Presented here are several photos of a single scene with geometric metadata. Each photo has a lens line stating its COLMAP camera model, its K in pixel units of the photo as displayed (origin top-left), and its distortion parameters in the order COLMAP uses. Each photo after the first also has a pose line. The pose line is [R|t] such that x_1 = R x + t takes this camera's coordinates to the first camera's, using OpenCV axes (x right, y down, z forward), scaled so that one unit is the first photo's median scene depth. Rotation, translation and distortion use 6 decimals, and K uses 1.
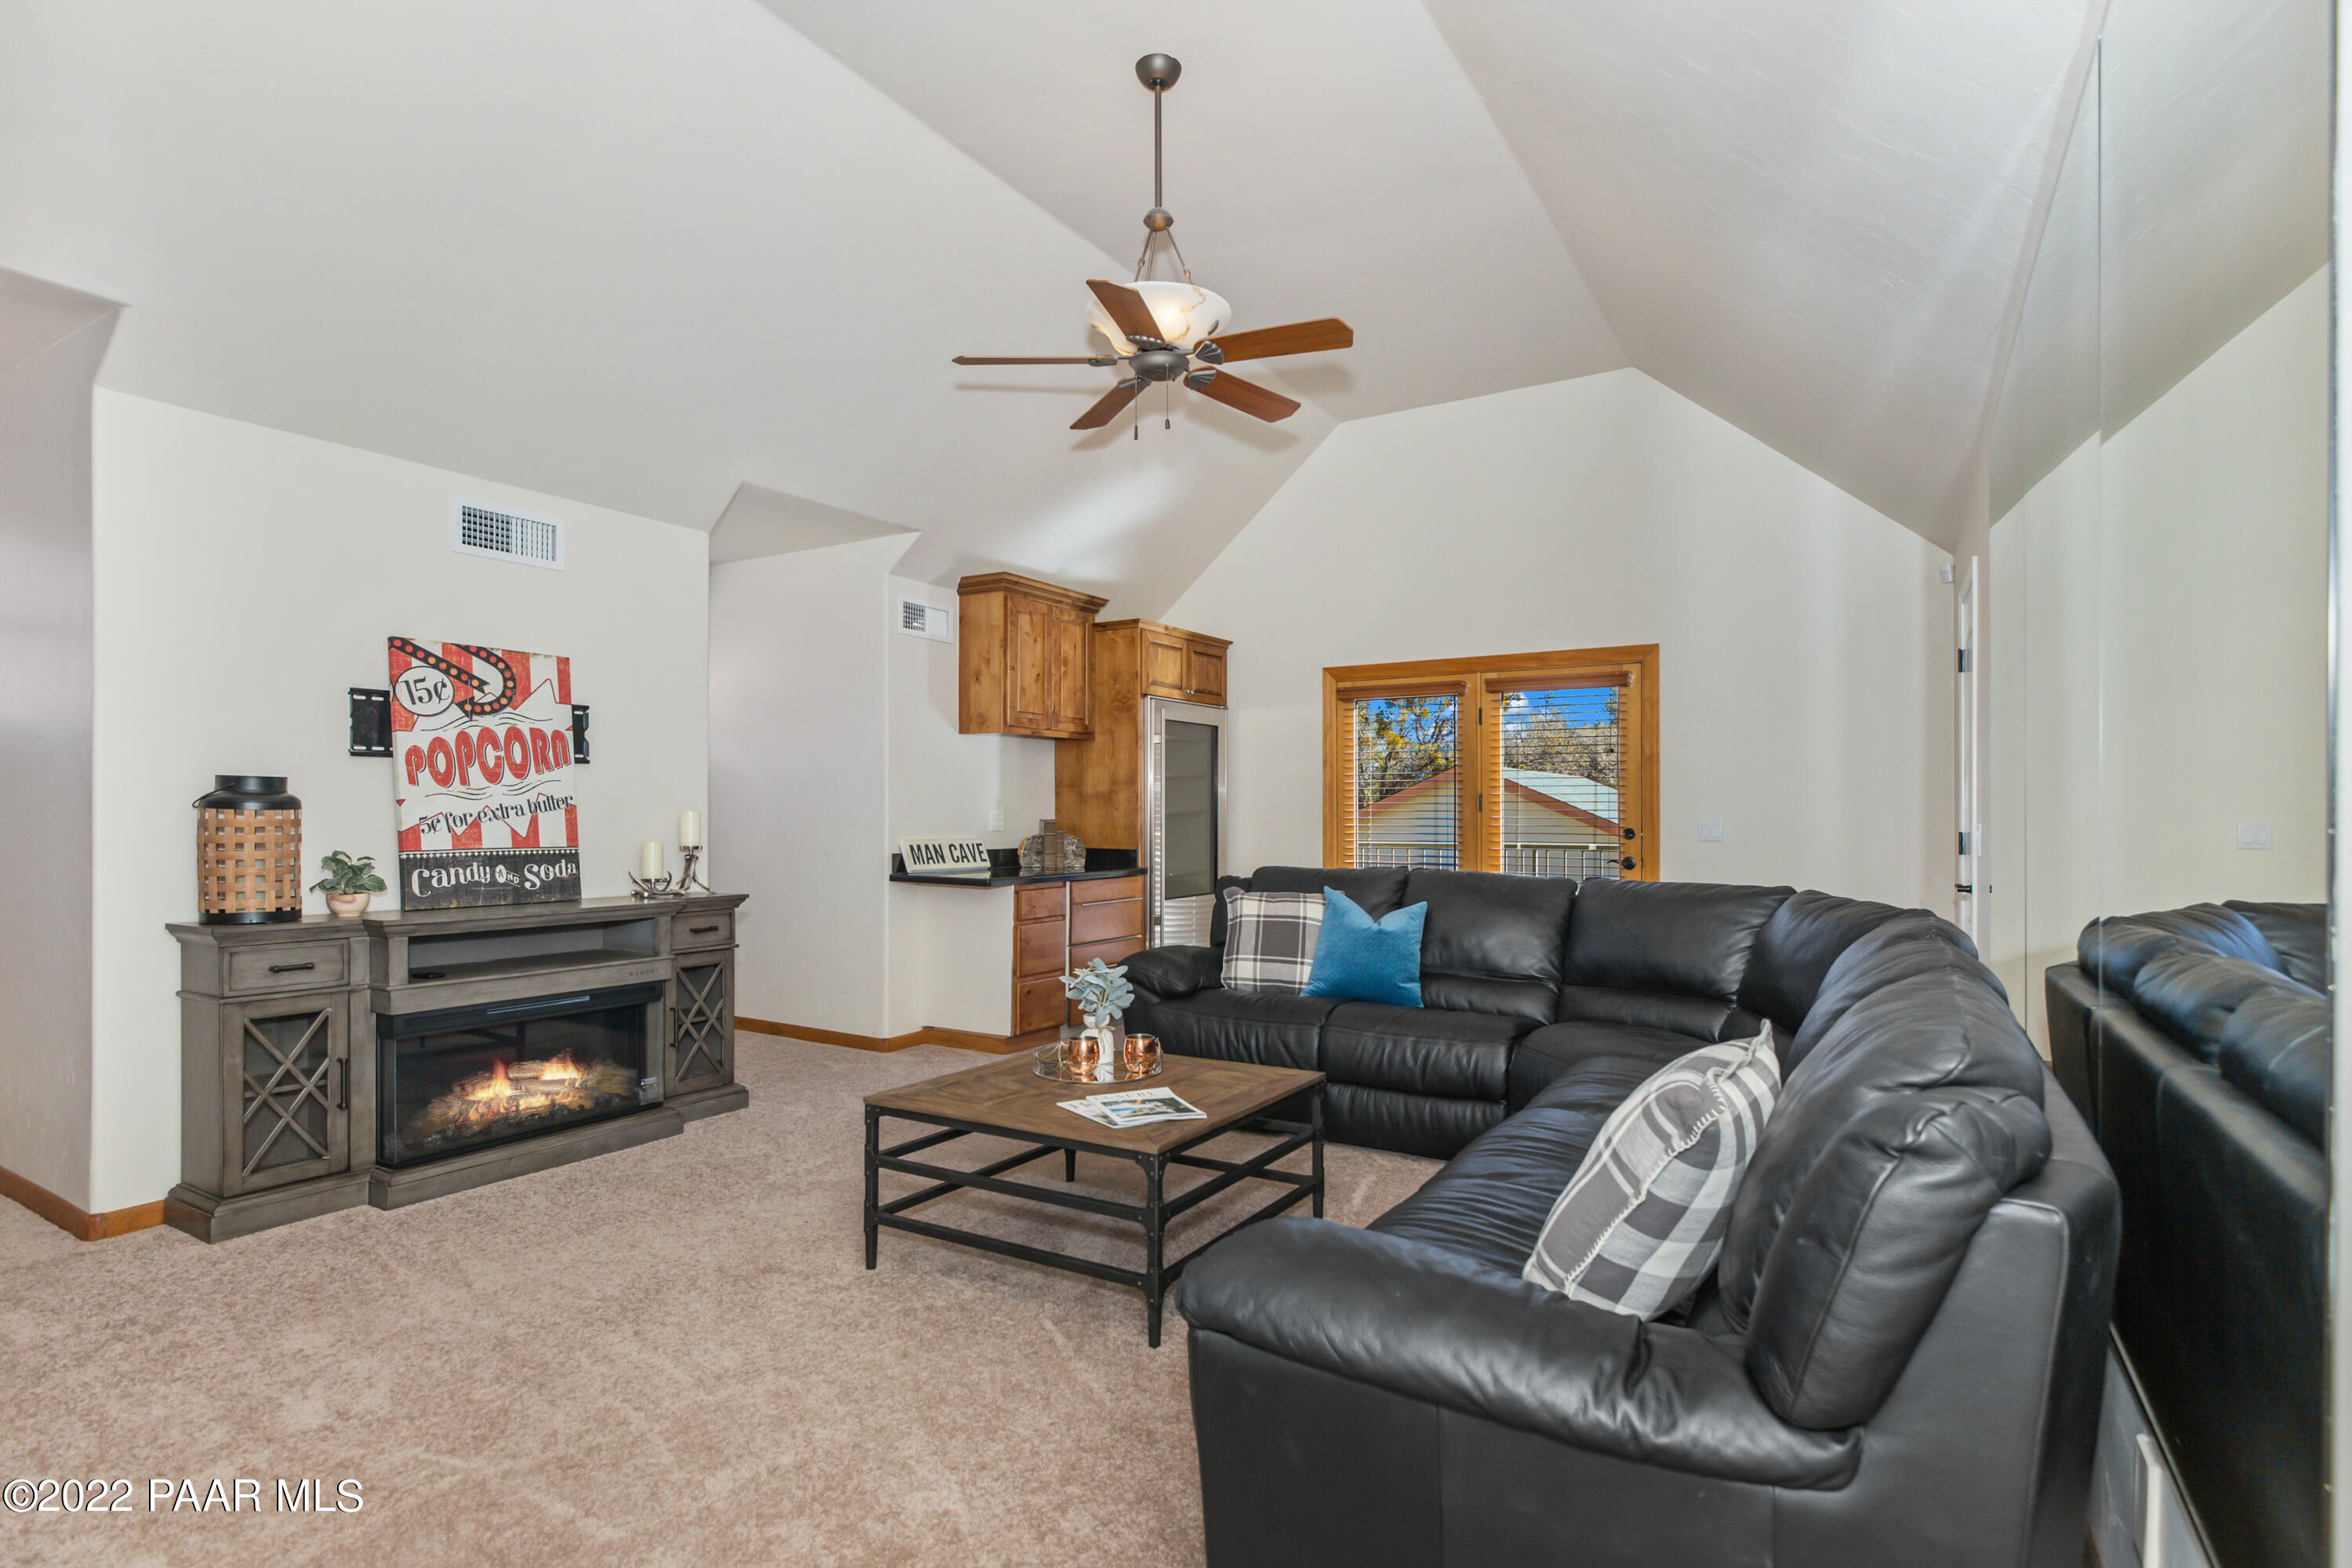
lens RADIAL K [[1168.6, 0, 1166.7], [0, 1168.6, 772.1], [0, 0, 1]] dist [0.001611, 0.000656]
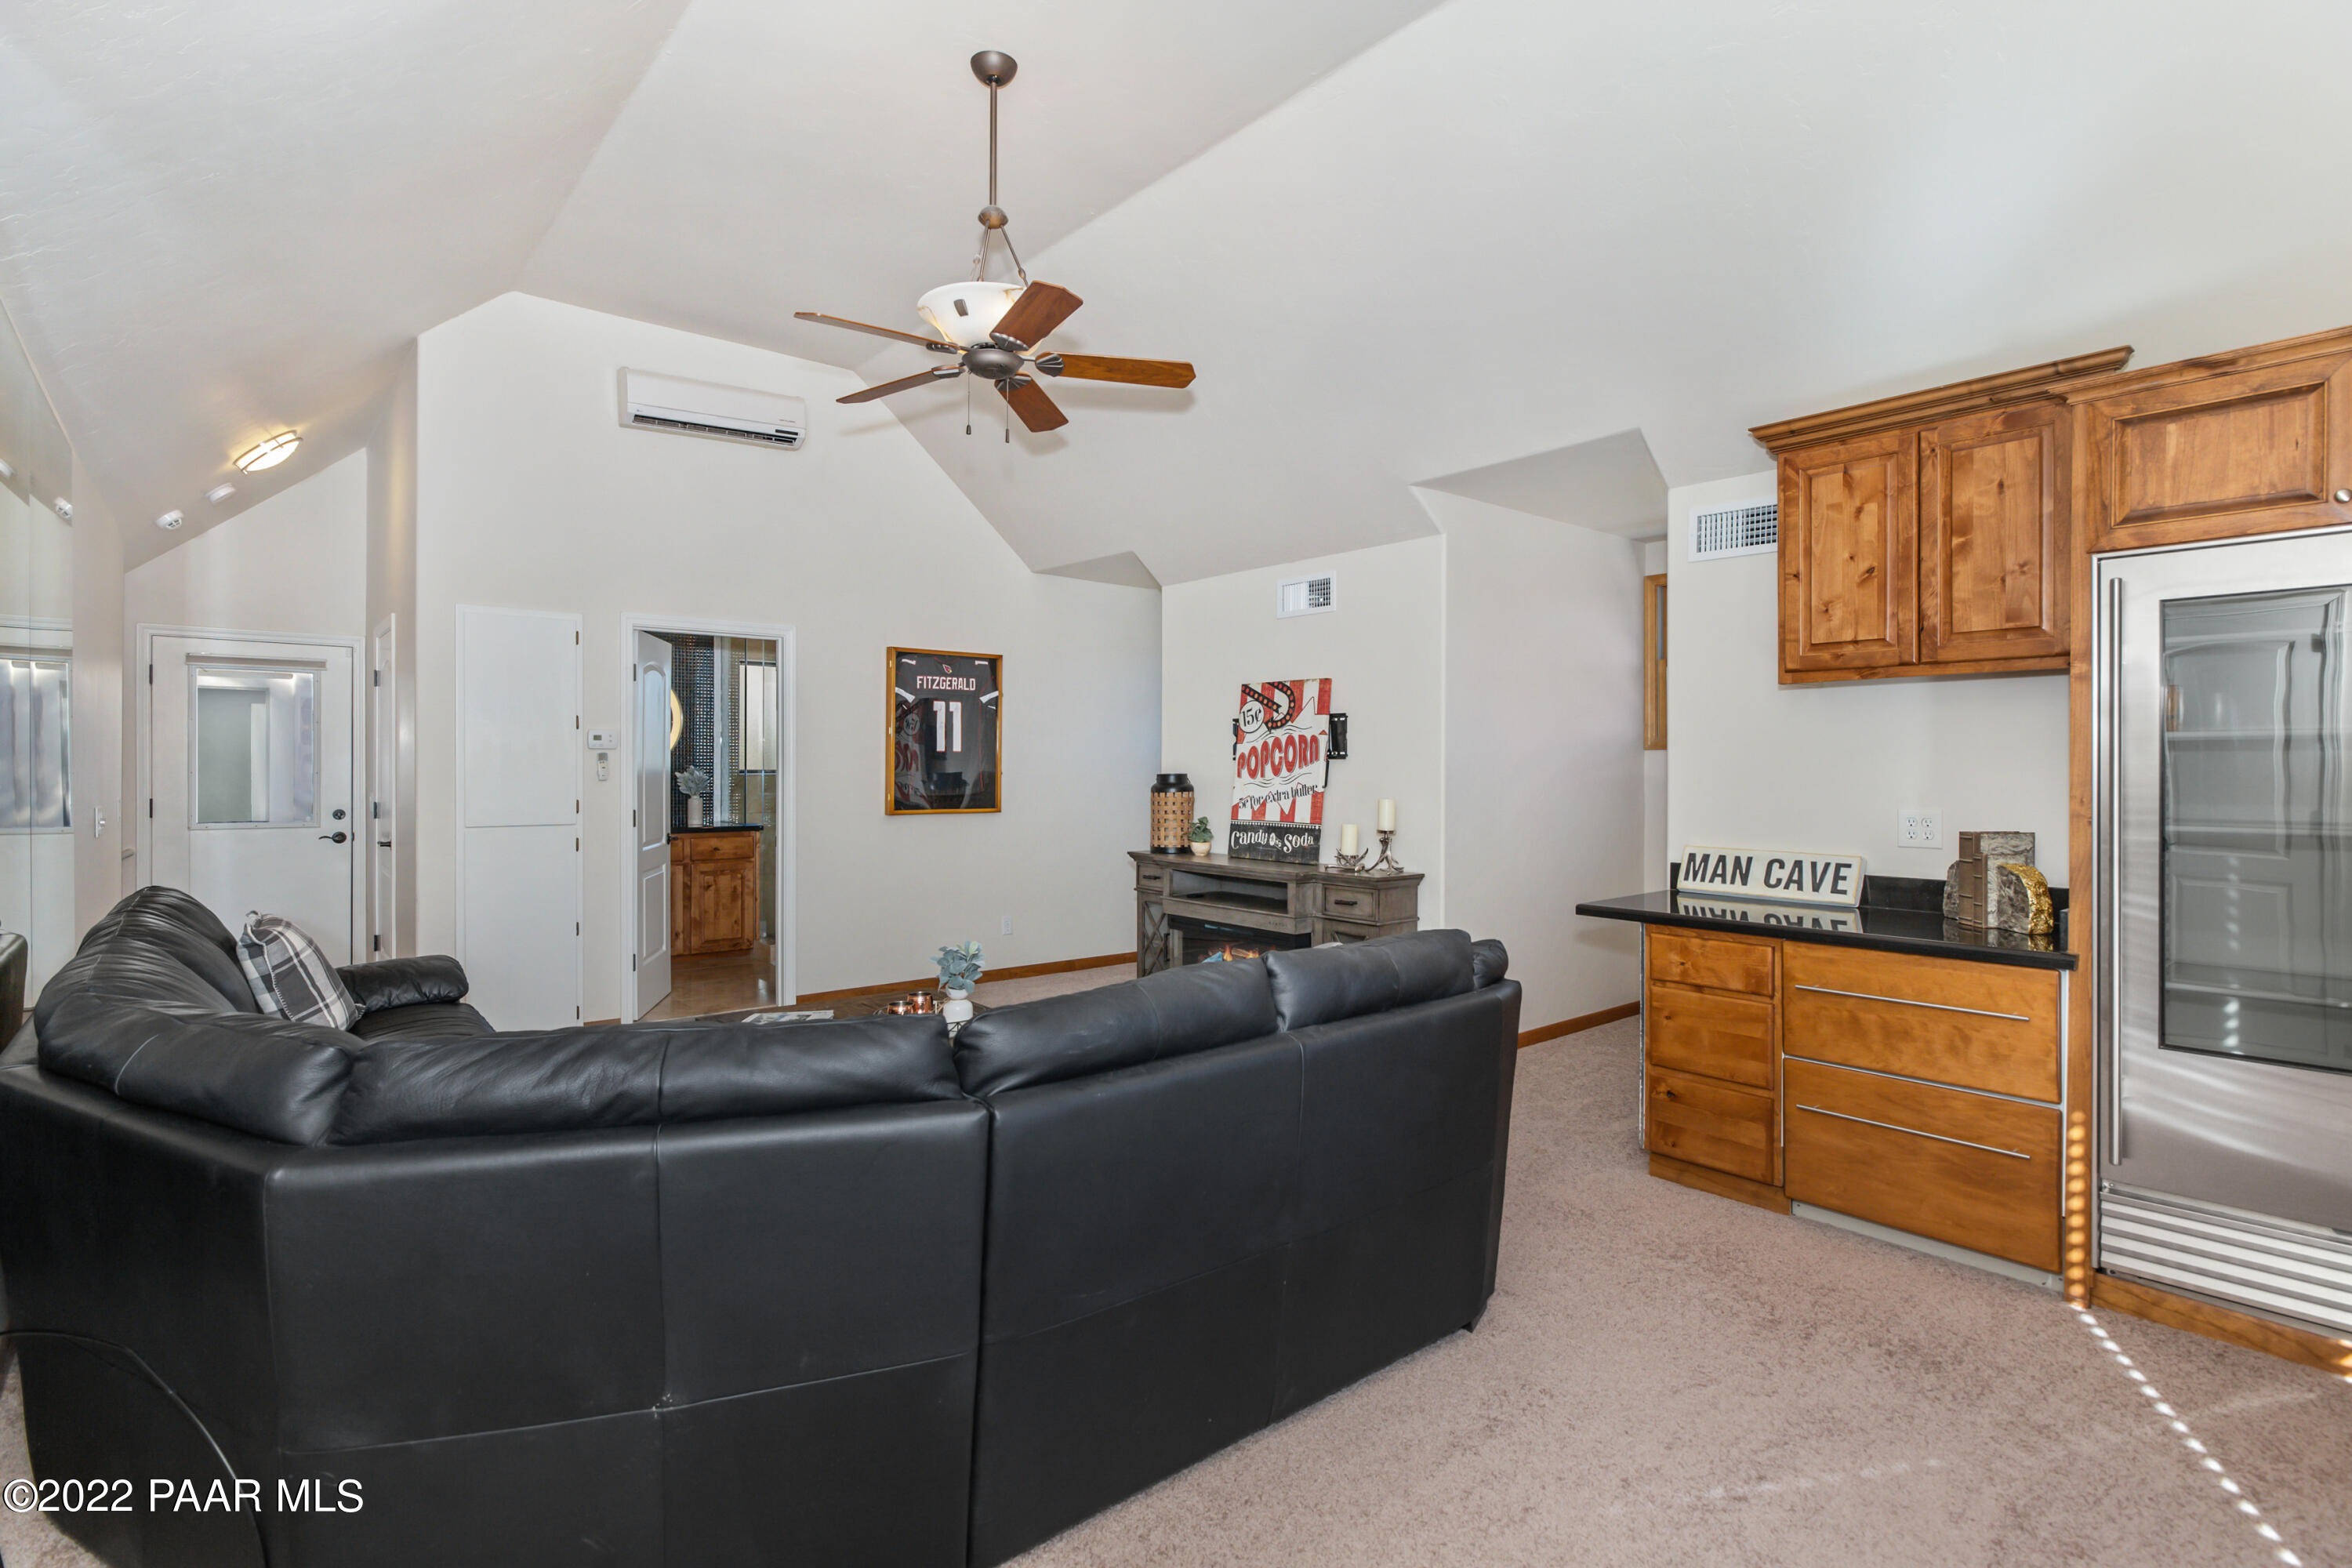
lens RADIAL K [[1168.6, 0, 1166.7], [0, 1168.6, 772.1], [0, 0, 1]] dist [0.001611, 0.000656]
pose [[-0.331225, -0.003221, -0.943546, 0.820180], [0.024476, 0.999628, -0.012005, 0.018740], [0.943234, -0.027070, -0.331023, 1.343705]]
